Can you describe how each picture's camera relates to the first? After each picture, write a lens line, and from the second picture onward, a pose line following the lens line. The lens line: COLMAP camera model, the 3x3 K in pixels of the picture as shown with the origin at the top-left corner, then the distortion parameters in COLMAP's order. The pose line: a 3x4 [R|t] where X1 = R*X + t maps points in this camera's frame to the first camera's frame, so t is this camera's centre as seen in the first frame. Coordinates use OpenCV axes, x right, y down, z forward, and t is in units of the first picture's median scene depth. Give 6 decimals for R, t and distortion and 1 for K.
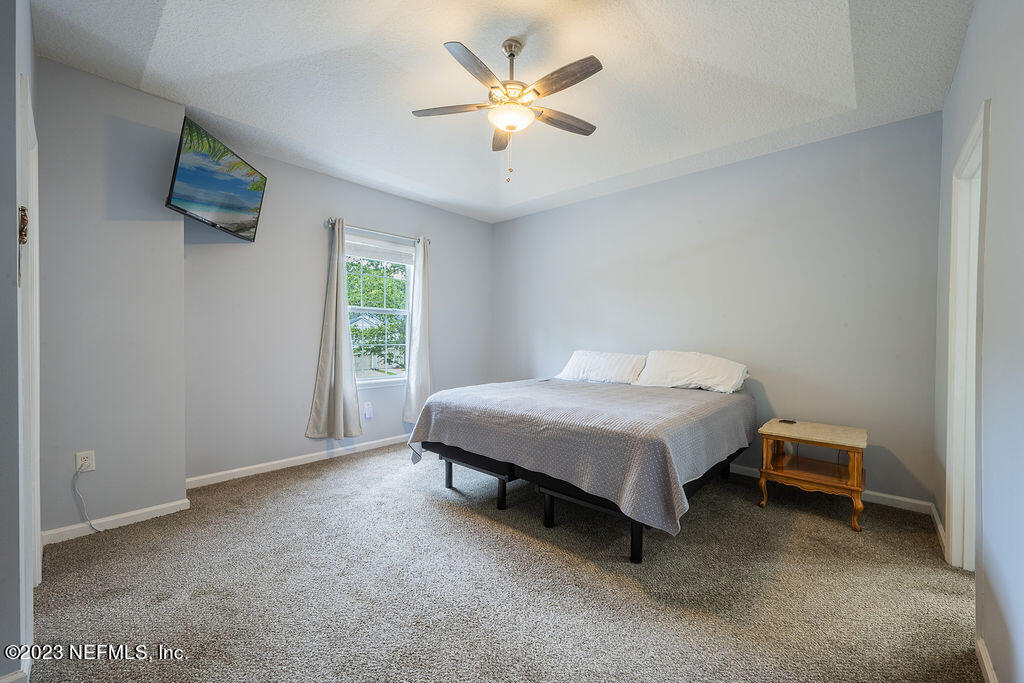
lens RADIAL K [[404.0, 0, 513.4], [0, 404.0, 341.7], [0, 0, 1]] dist [-0.002876, 0.000320]
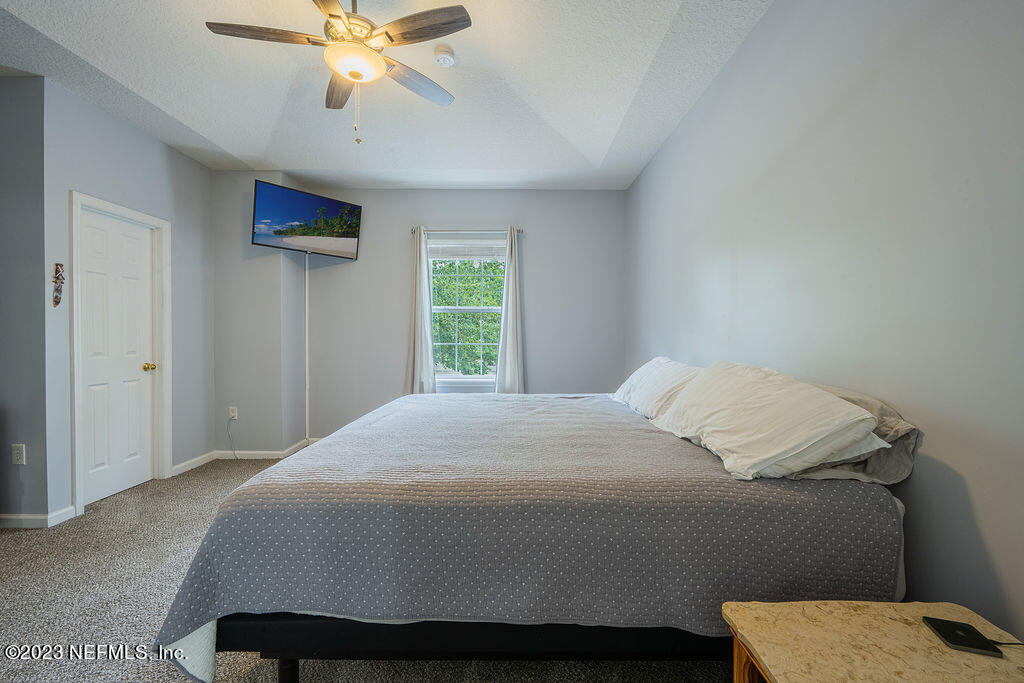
lens RADIAL K [[404.0, 0, 511.8], [0, 404.0, 340.1], [0, 0, 1]] dist [-0.002876, 0.000320]
pose [[0.664181, 0.002941, -0.747566, 0.820931], [-0.009195, 0.999949, -0.004235, 0.002654], [0.747516, 0.009686, 0.664174, 0.711672]]
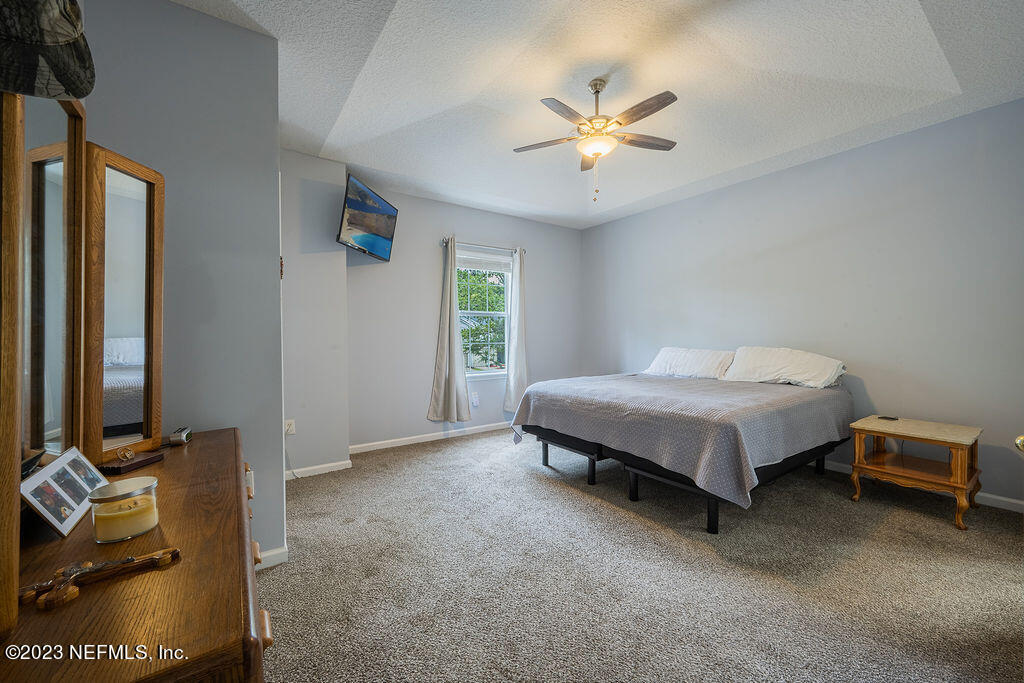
lens RADIAL K [[404.0, 0, 513.4], [0, 404.0, 341.1], [0, 0, 1]] dist [-0.002876, 0.000320]
pose [[0.975292, -0.008647, -0.220750, 0.011594], [0.008959, 0.999960, 0.000411, 0.002748], [0.220738, -0.002379, 0.975330, -0.183272]]
